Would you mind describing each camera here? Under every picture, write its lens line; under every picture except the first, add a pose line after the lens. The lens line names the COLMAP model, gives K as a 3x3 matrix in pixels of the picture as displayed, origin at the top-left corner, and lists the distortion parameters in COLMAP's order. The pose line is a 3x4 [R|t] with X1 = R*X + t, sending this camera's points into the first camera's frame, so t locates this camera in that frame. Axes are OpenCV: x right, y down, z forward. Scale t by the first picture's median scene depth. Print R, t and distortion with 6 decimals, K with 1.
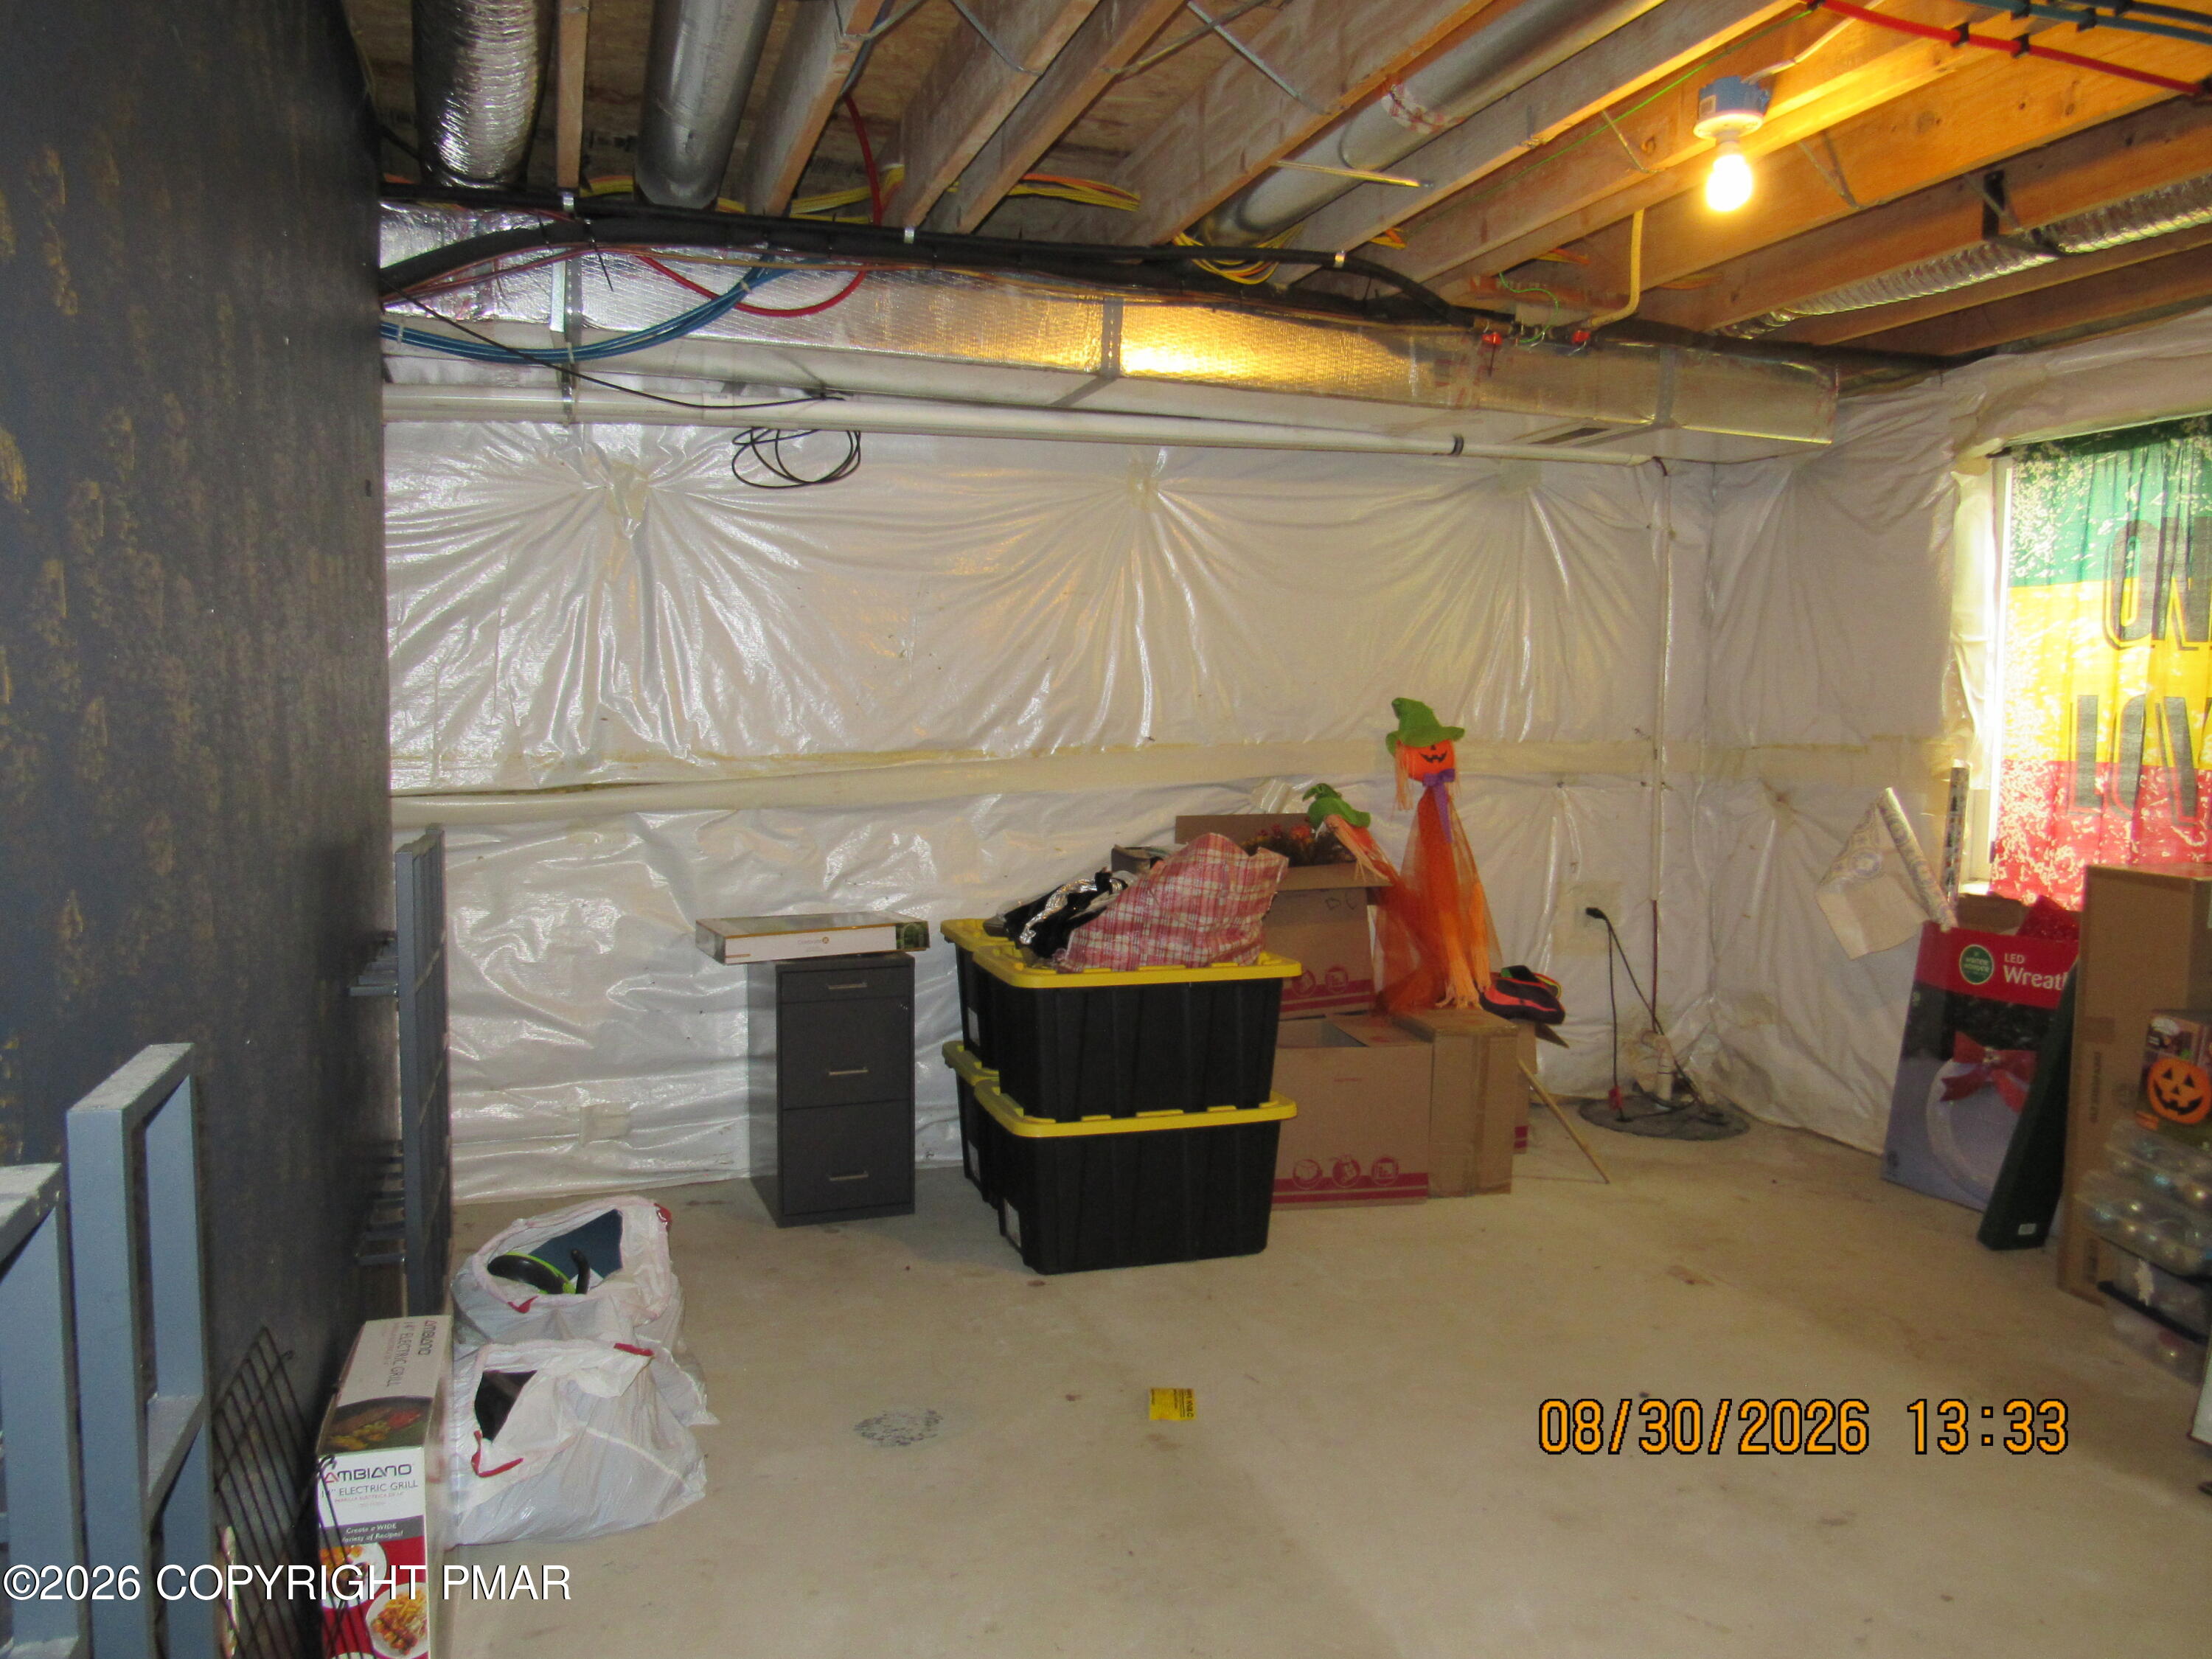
lens RADIAL K [[1582.0, 0, 1106.5], [0, 1582.0, 833.3], [0, 0, 1]] dist [-0.036948, 0.022546]
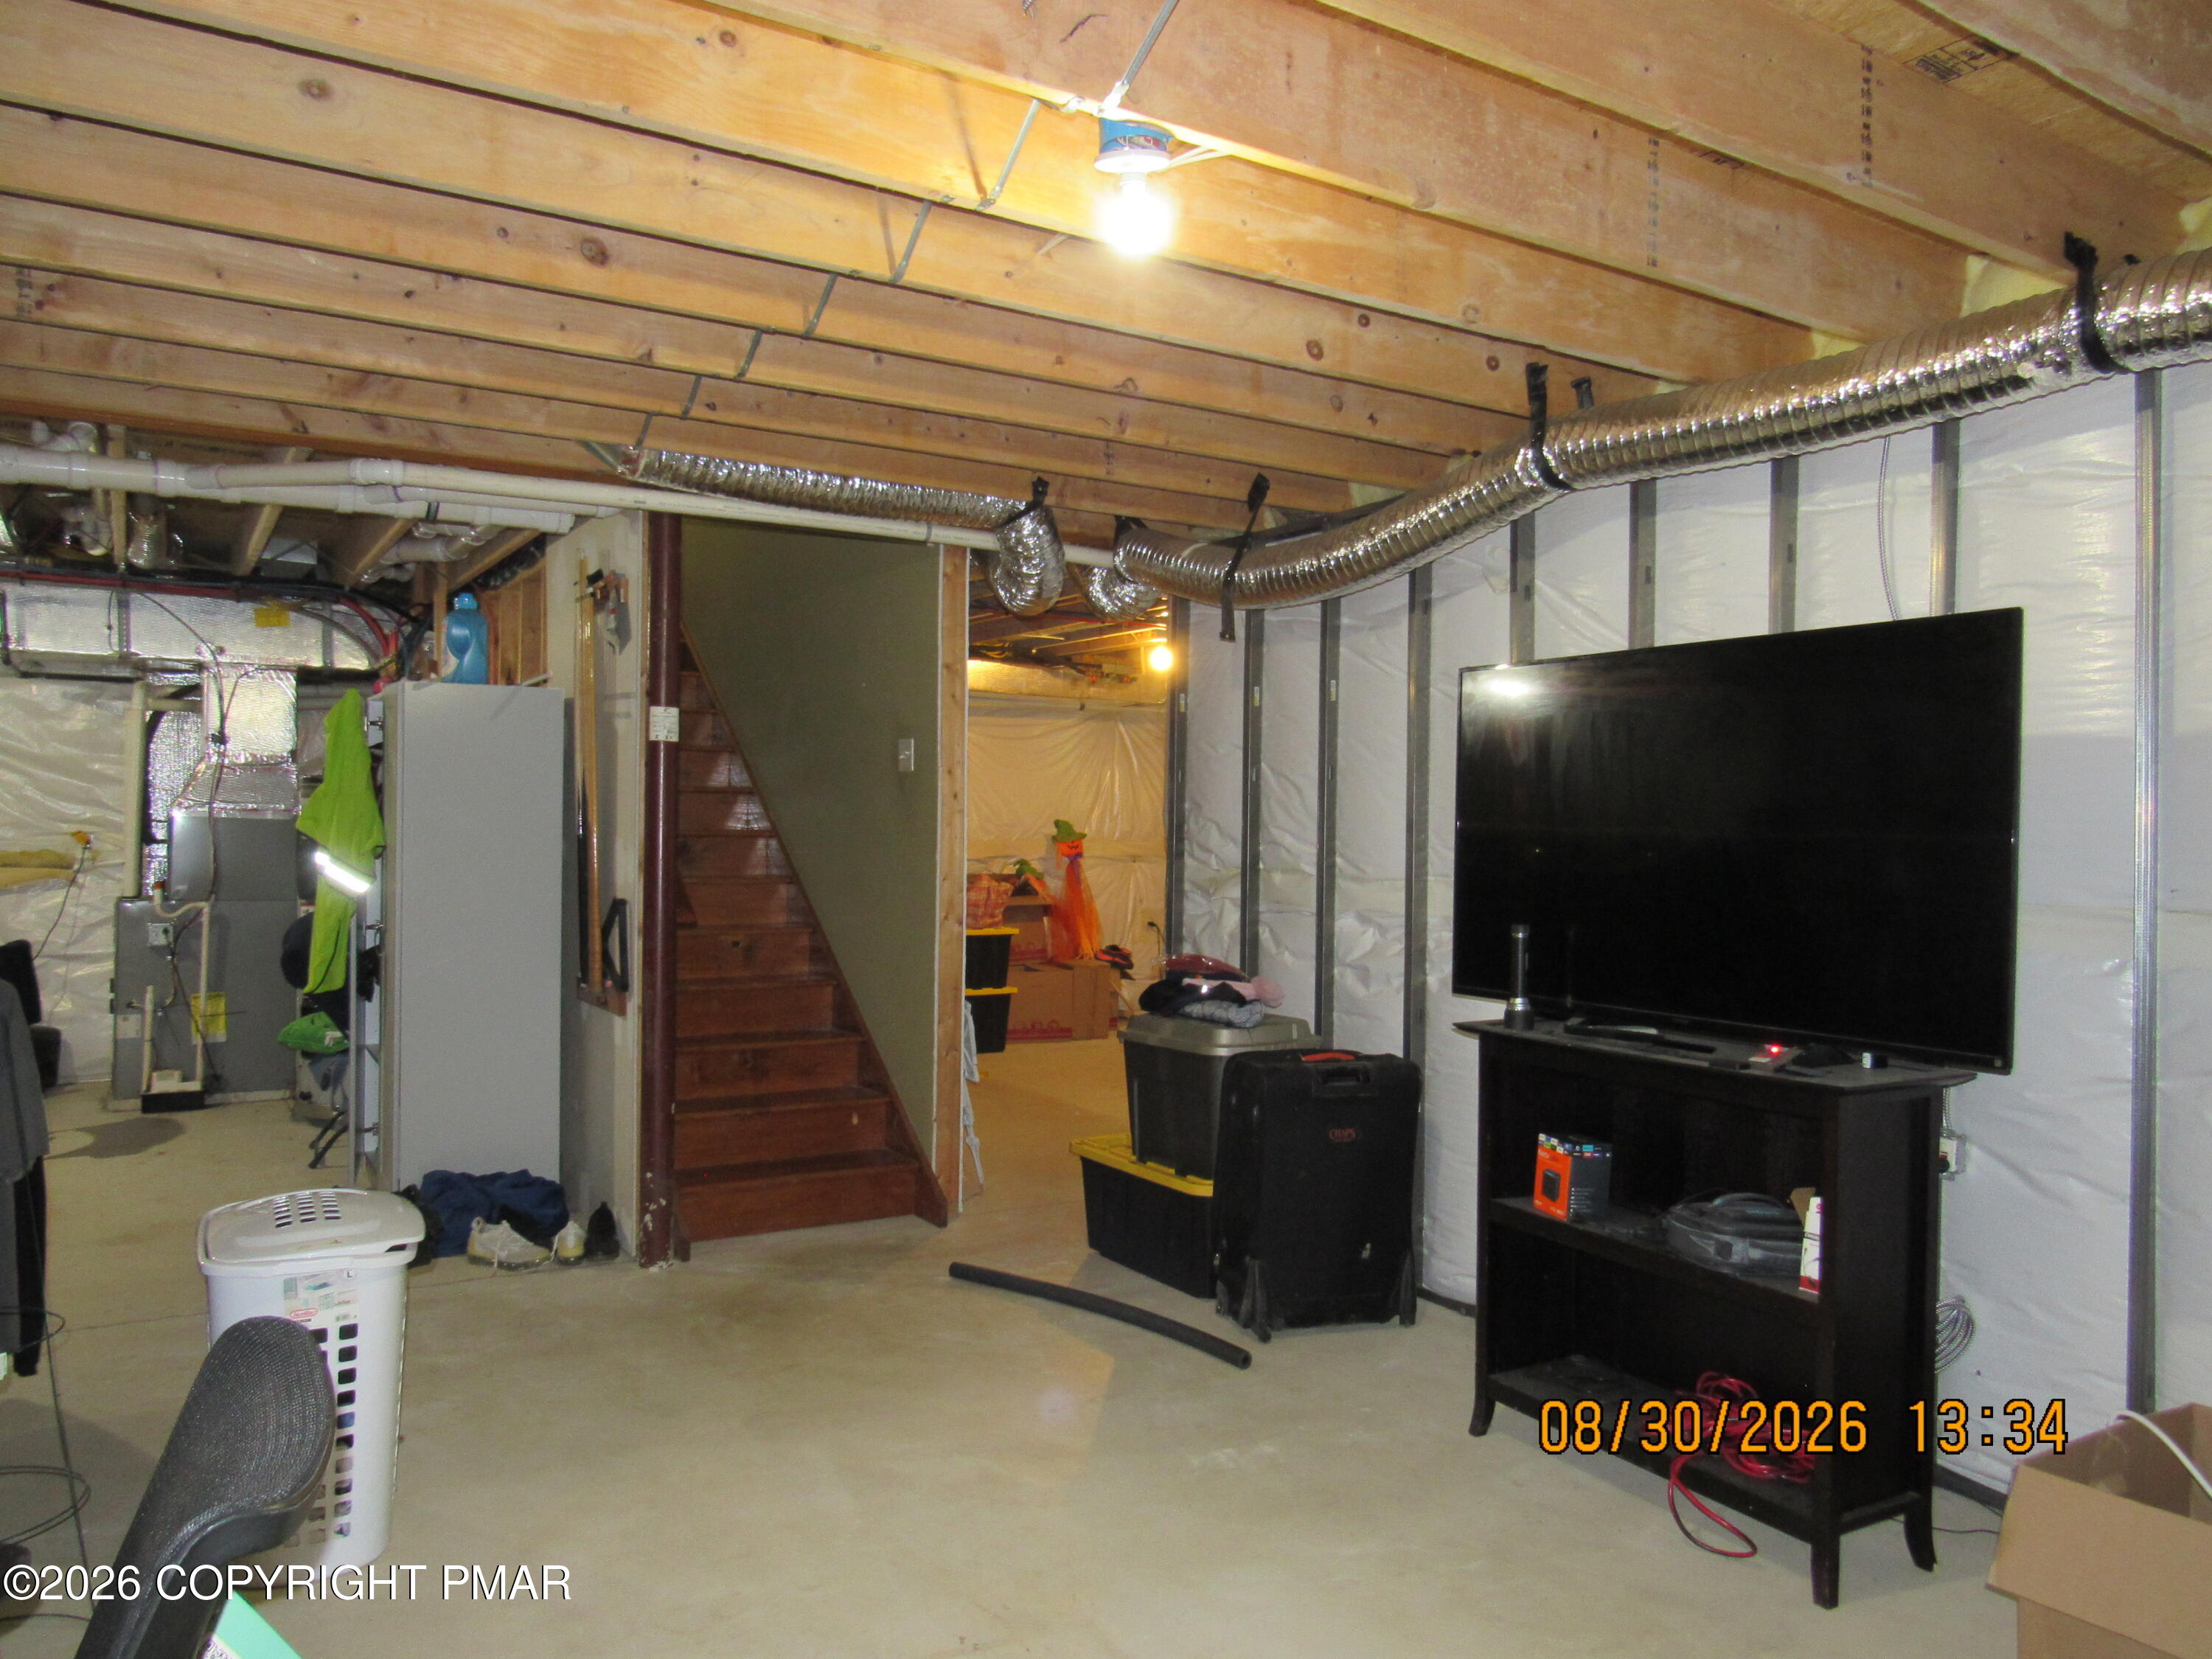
lens RADIAL K [[1582.0, 0, 1106.5], [0, 1582.0, 833.3], [0, 0, 1]] dist [-0.036948, 0.022546]
pose [[0.976434, 0.003223, 0.215794, -0.220328], [0.012125, 0.997490, -0.069764, 0.086972], [-0.215477, 0.070737, 0.973944, -1.146765]]
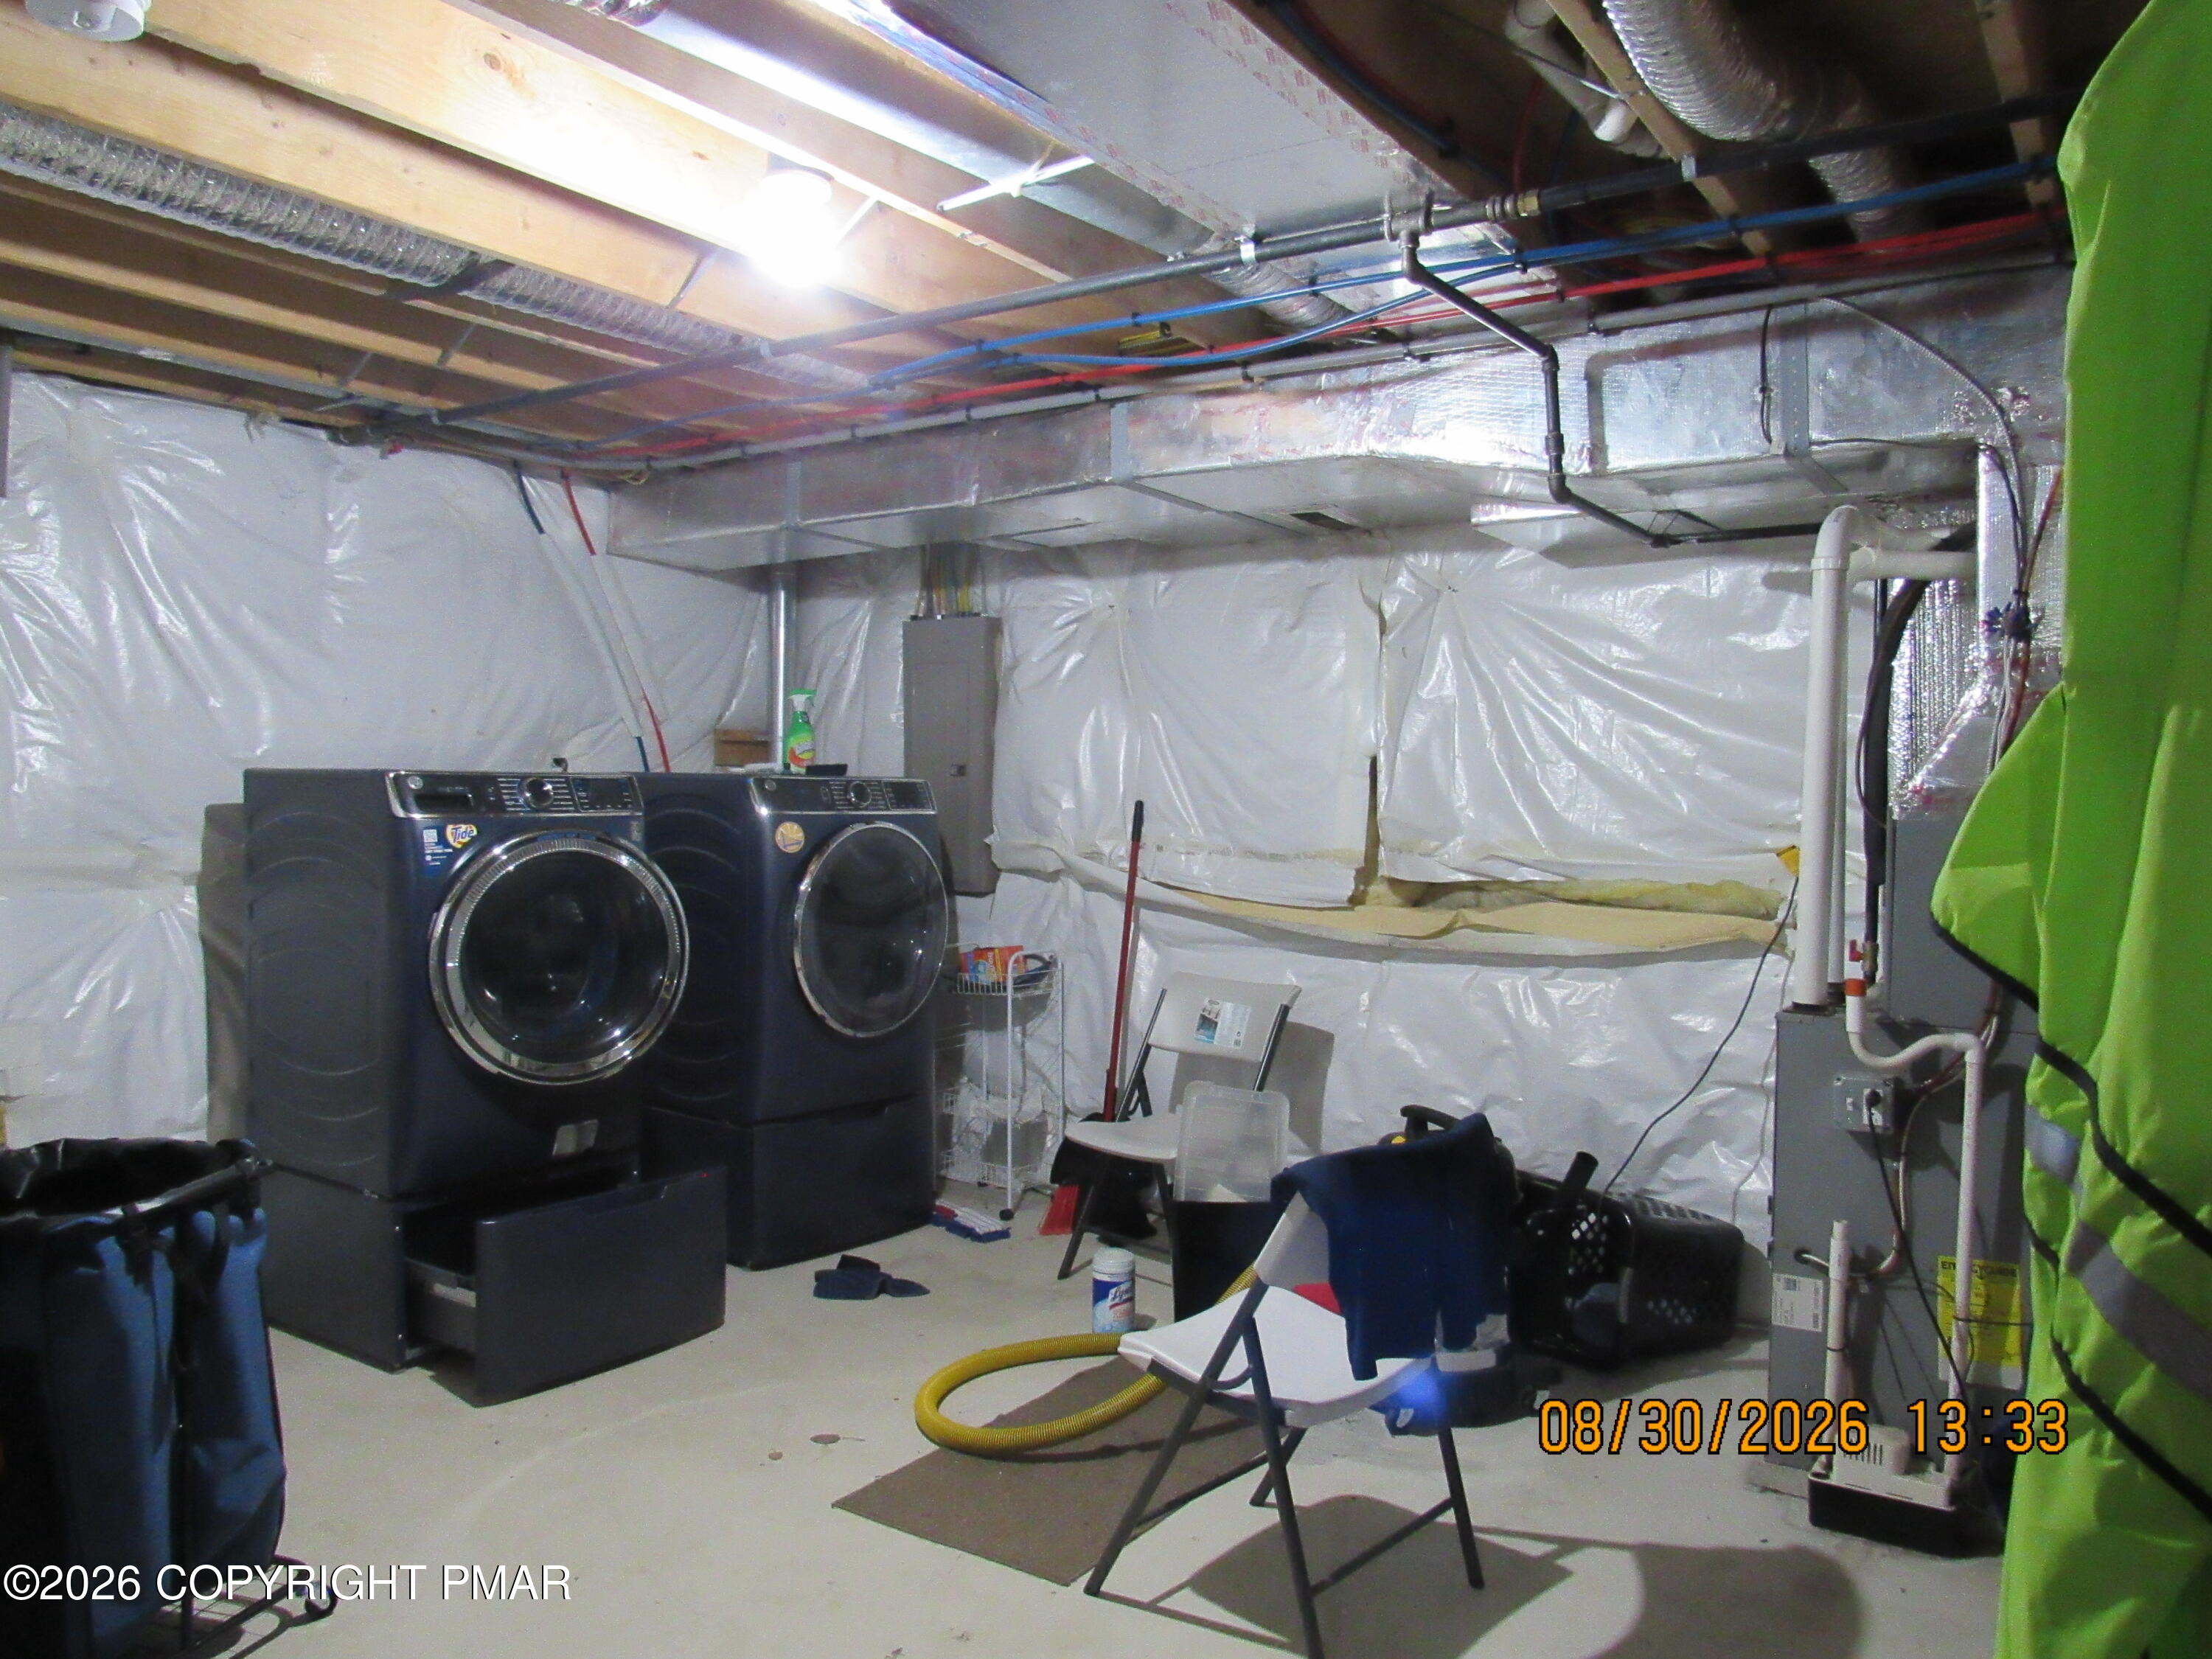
lens RADIAL K [[1582.0, 0, 1106.5], [0, 1582.0, 833.3], [0, 0, 1]] dist [-0.036948, 0.022546]
pose [[0.586508, 0.011111, -0.809867, -0.451657], [-0.065637, 0.997269, -0.033852, 0.003144], [0.807280, 0.073012, 0.585636, -0.108793]]
